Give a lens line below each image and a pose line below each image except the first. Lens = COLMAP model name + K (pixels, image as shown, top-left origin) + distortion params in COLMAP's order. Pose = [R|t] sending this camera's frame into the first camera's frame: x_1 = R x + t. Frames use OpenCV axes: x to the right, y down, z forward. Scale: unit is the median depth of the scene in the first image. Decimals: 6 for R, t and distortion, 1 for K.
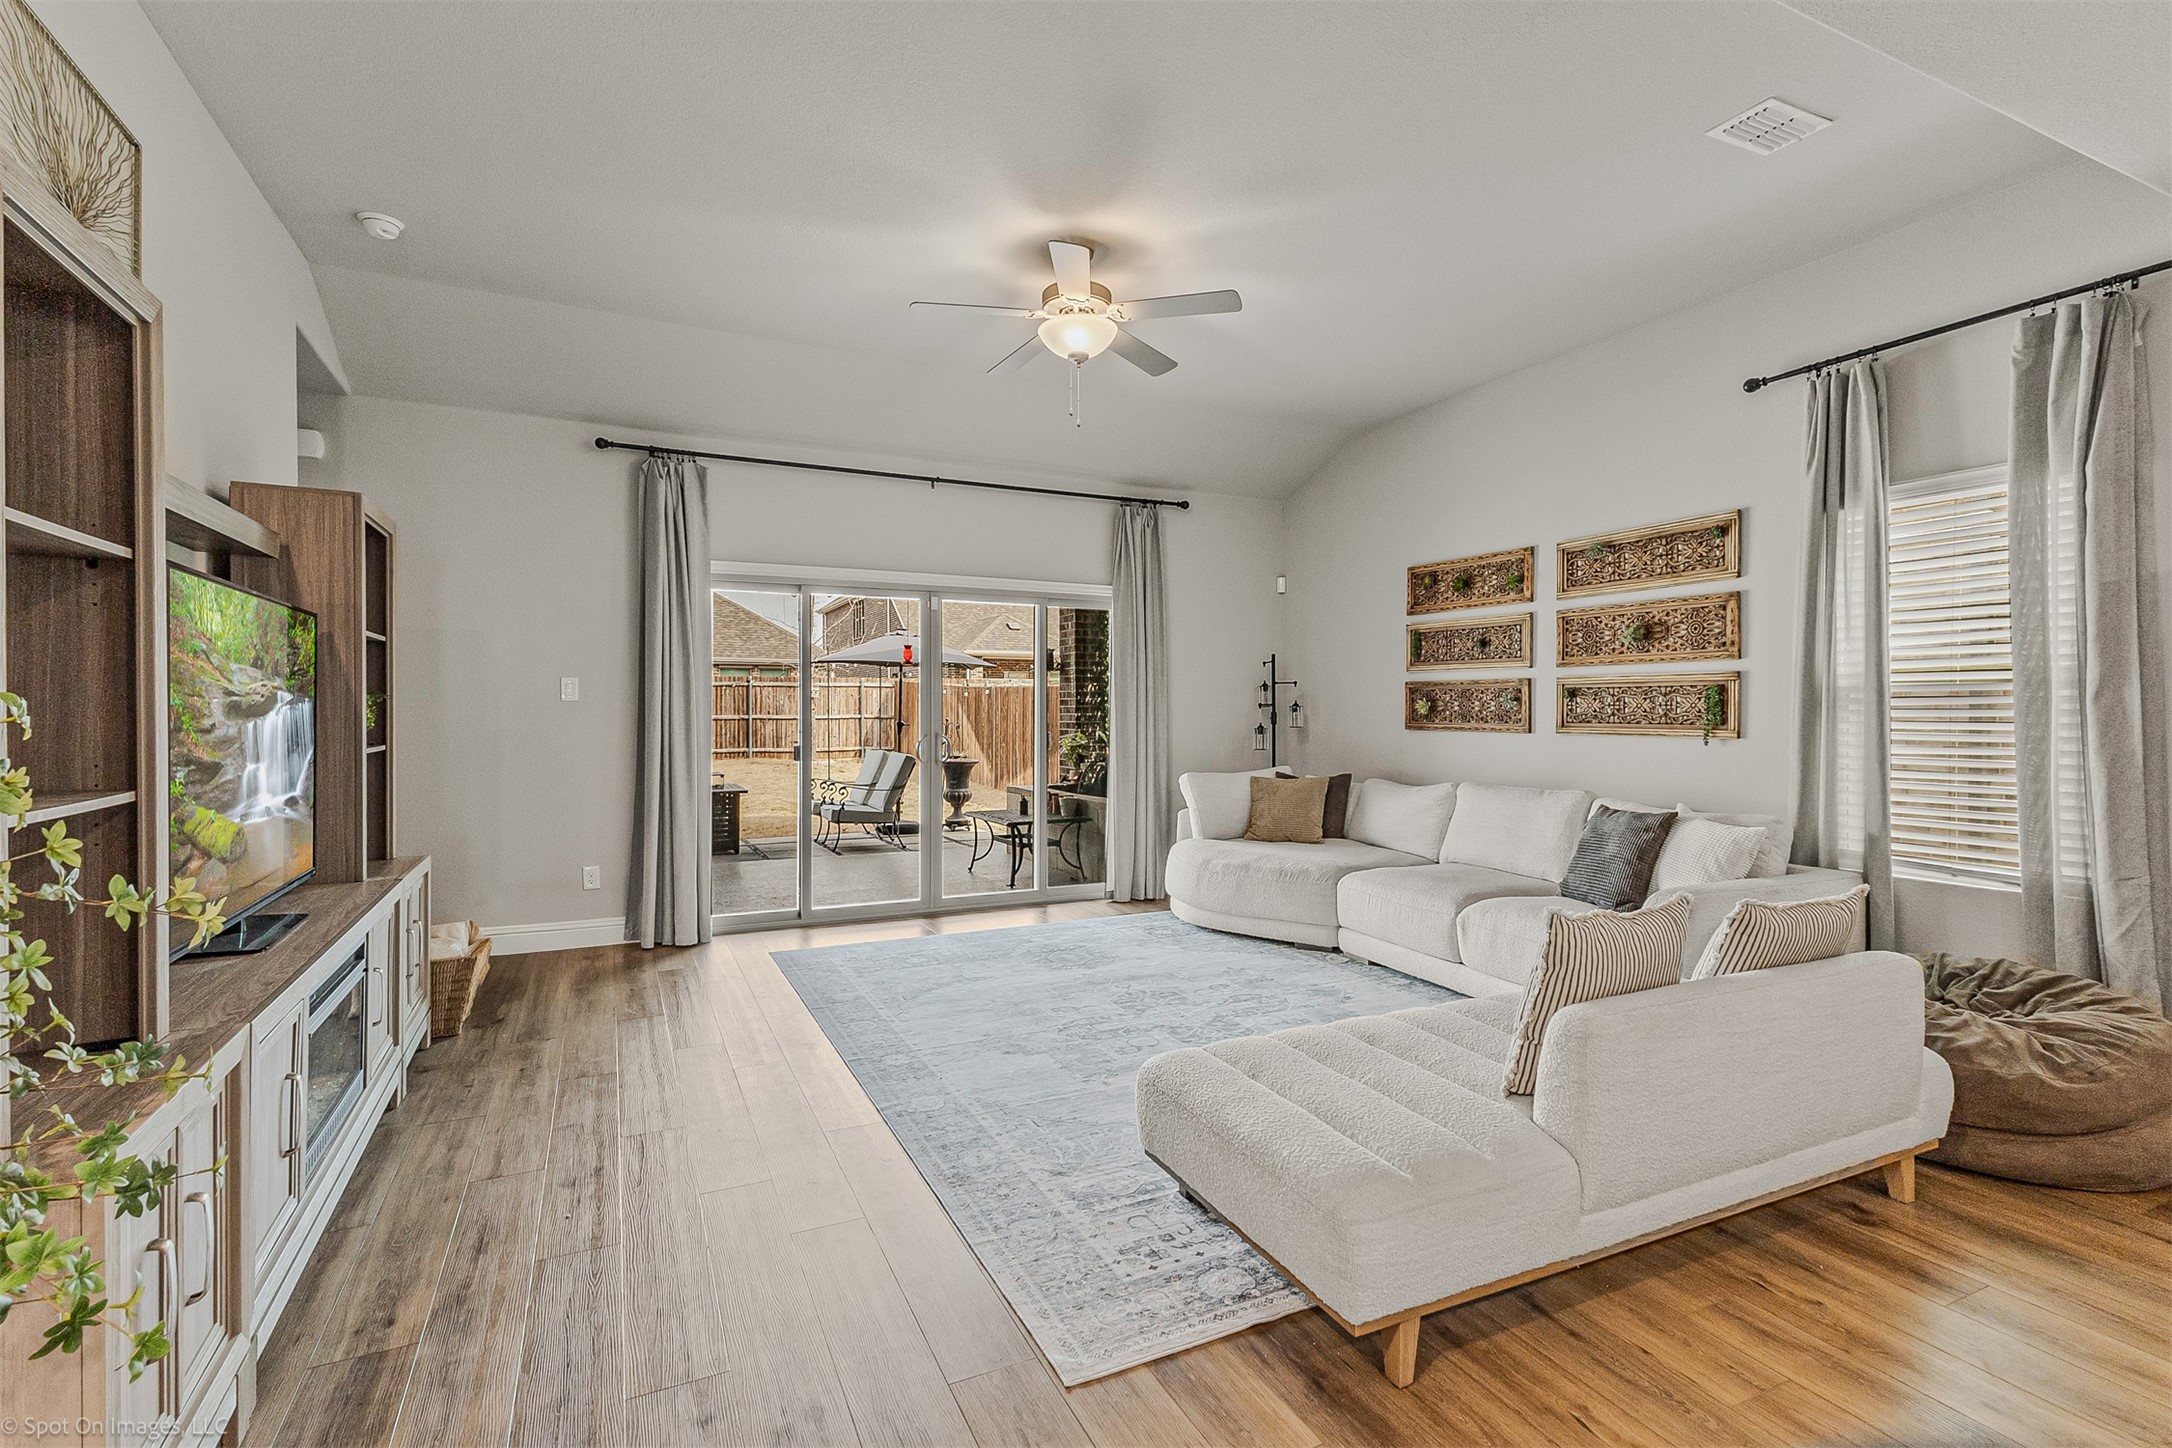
lens RADIAL K [[986.9, 0, 1072.7], [0, 986.9, 724.5], [0, 0, 1]] dist [0.000651, -0.000016]
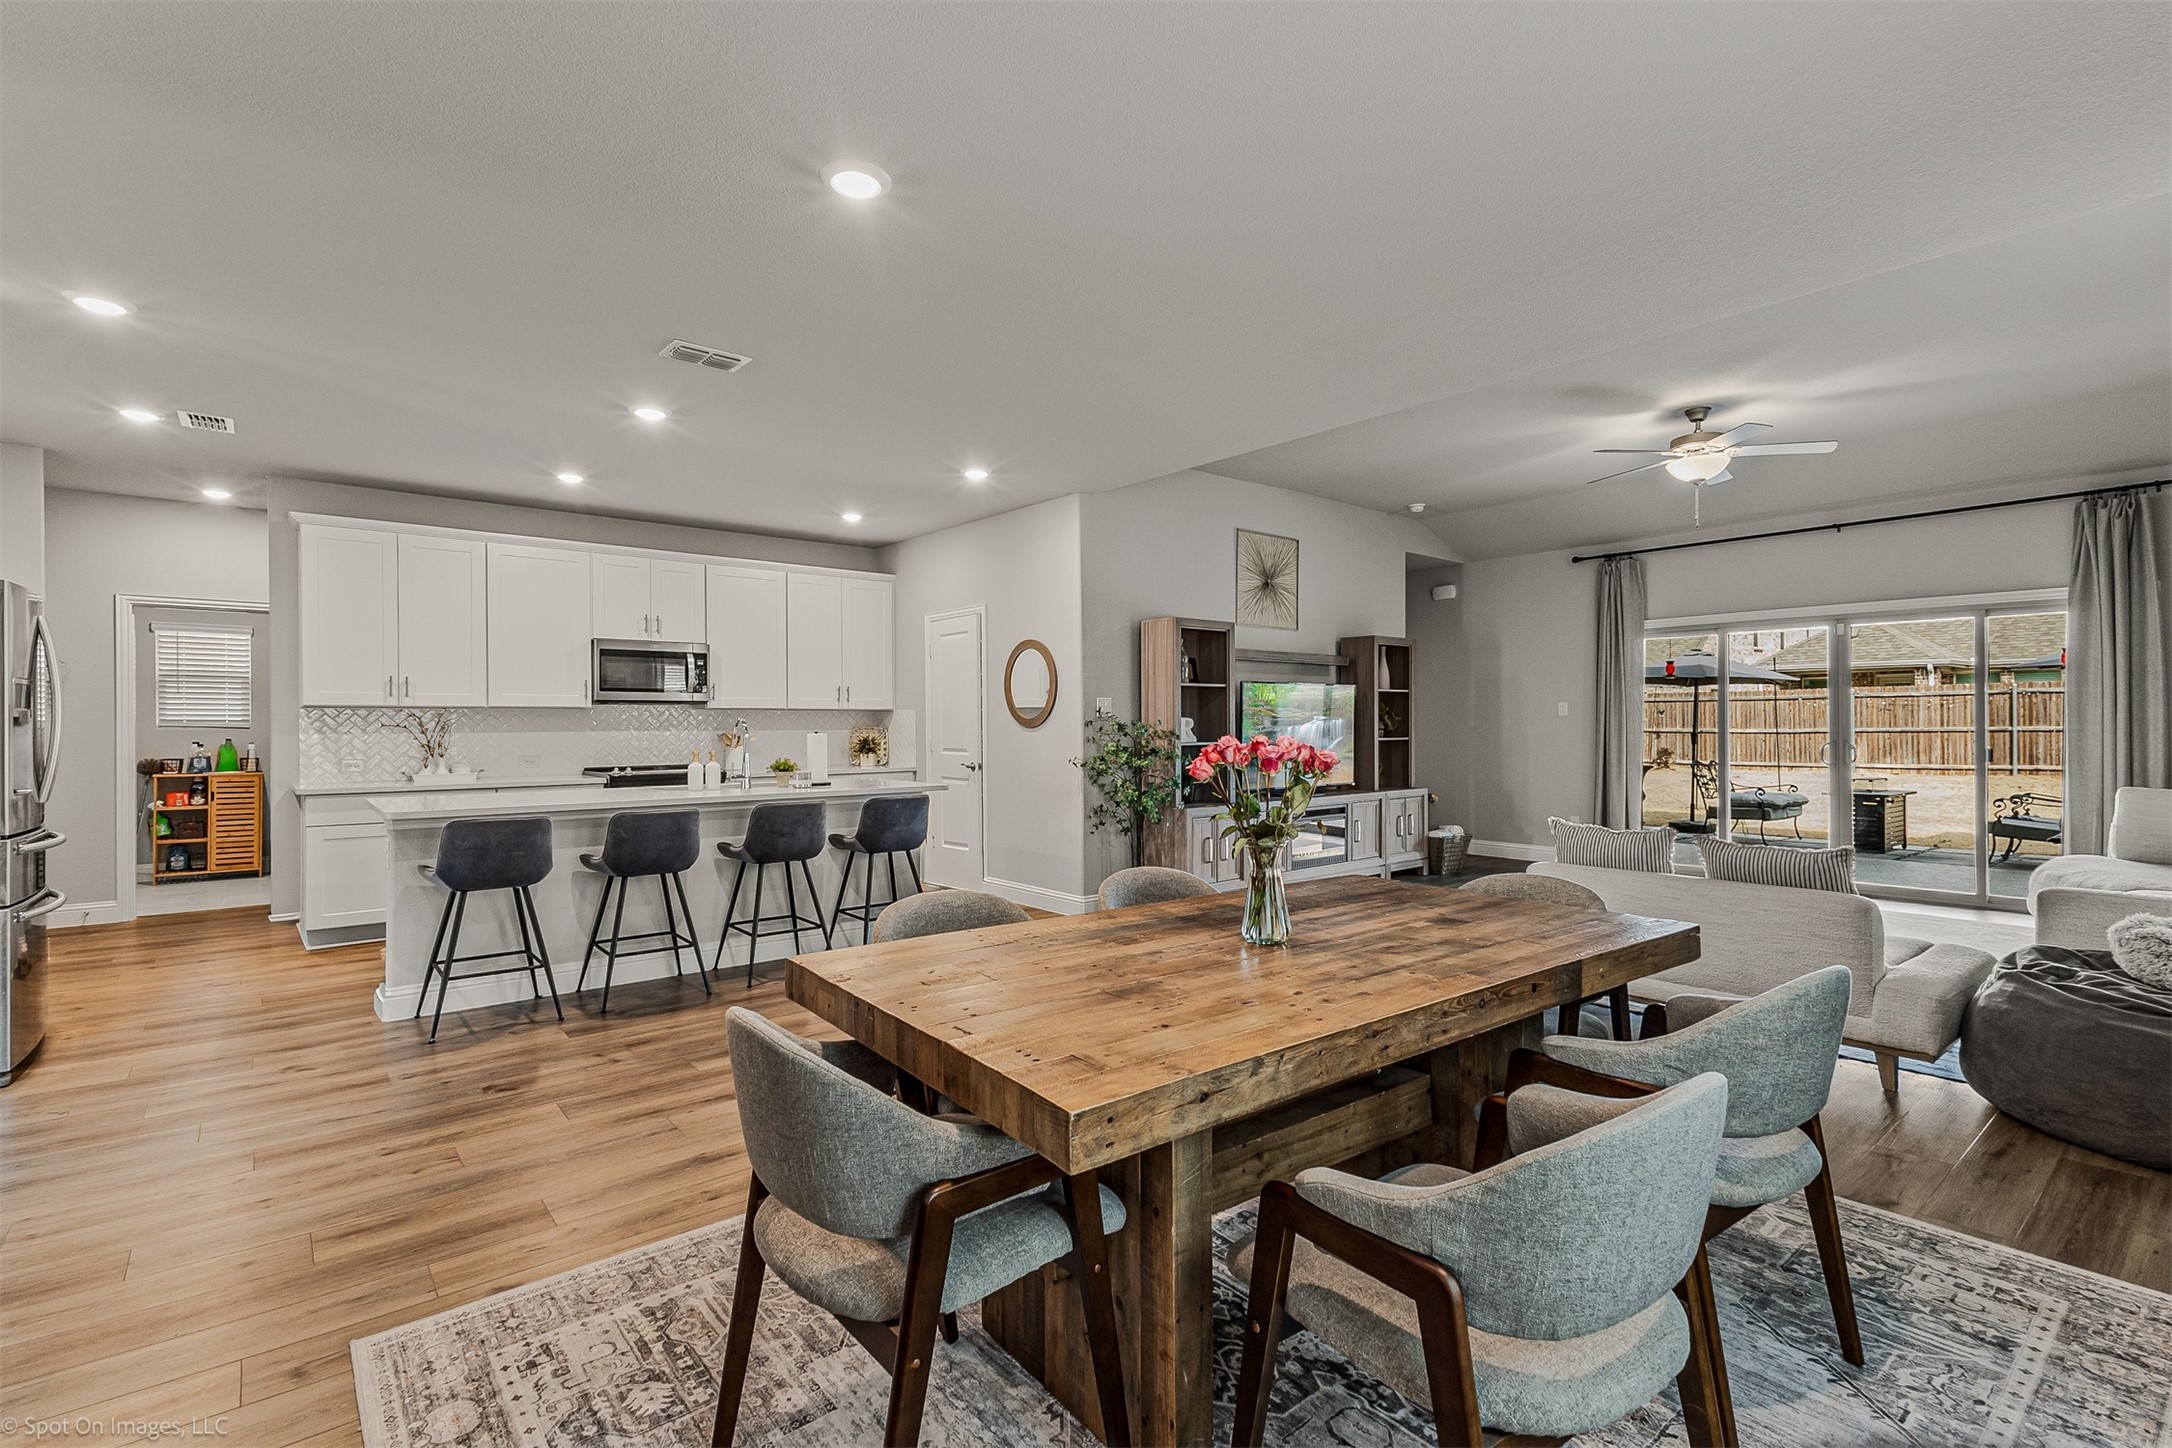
lens RADIAL K [[986.9, 0, 1072.7], [0, 986.9, 724.5], [0, 0, 1]] dist [0.000651, -0.000016]
pose [[0.217765, -0.004098, -0.975993, 0.908691], [-0.010605, 0.999922, -0.006564, 0.009670], [0.975944, 0.011780, 0.217705, -0.173500]]
